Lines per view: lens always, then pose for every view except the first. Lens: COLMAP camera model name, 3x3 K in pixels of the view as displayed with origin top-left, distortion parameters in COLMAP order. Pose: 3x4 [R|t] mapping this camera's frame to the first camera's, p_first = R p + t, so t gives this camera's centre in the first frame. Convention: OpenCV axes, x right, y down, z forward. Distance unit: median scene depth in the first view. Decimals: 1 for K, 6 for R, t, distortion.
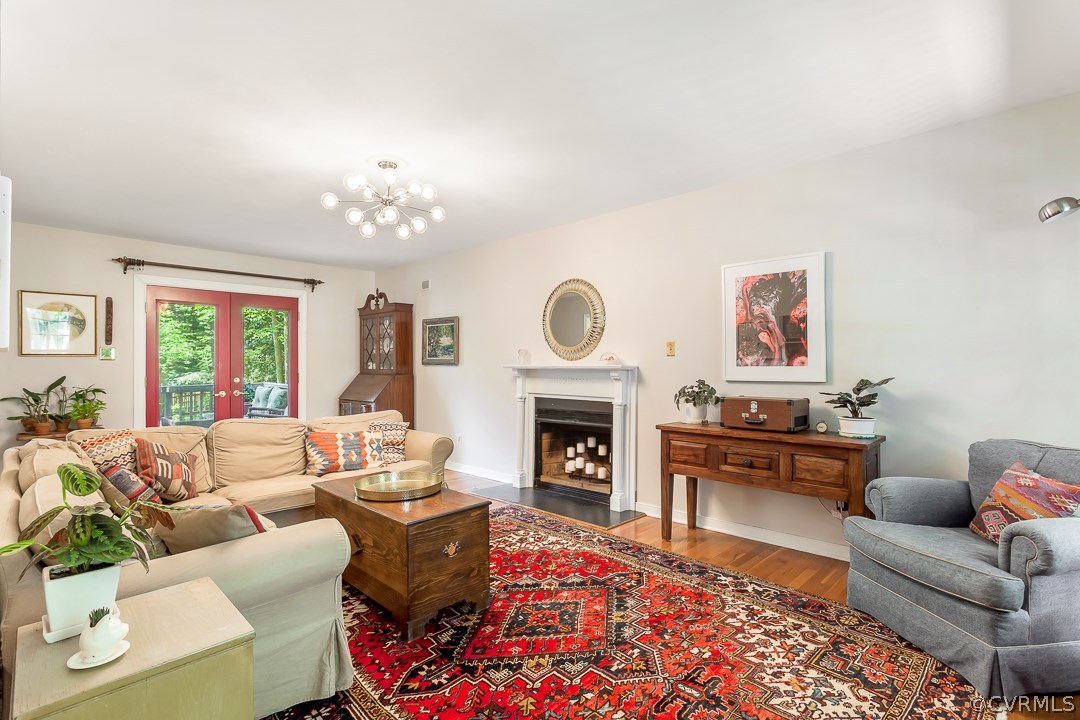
lens RADIAL K [[510.2, 0, 544.7], [0, 510.2, 359.5], [0, 0, 1]] dist [-0.005226, -0.000552]
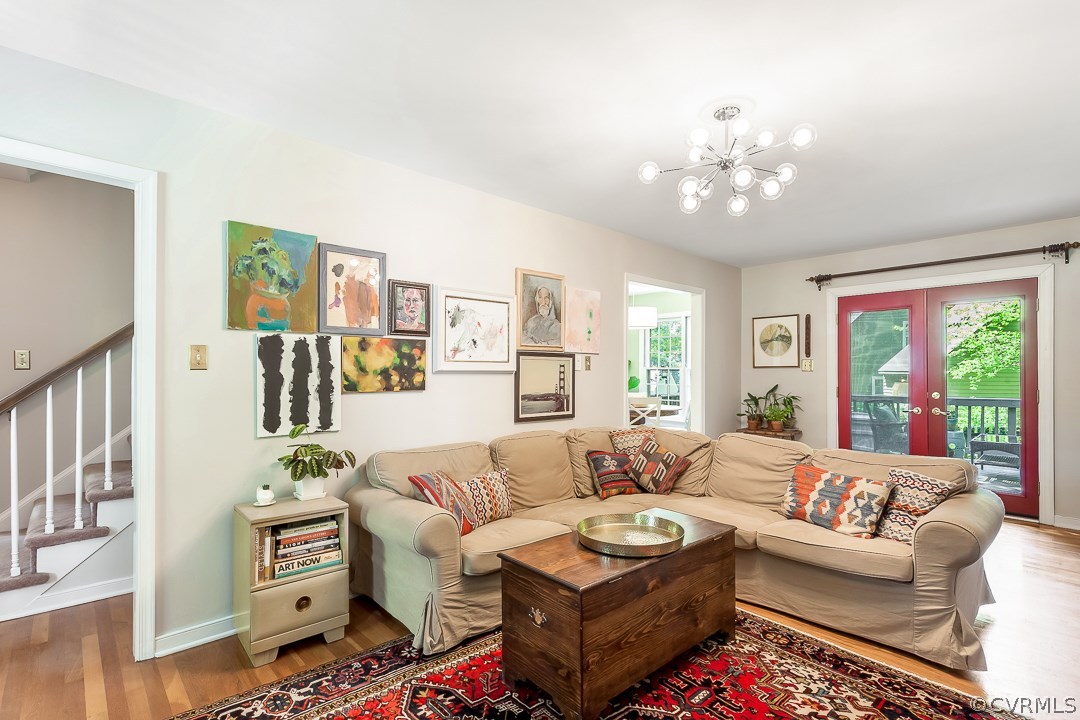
lens RADIAL K [[510.2, 0, 545.5], [0, 510.2, 370.2], [0, 0, 1]] dist [-0.005226, -0.000552]
pose [[-0.076606, 0.001124, -0.997061, 0.363264], [0.009683, 0.999953, 0.000383, -0.008476], [0.997014, -0.009625, -0.076614, 0.640800]]
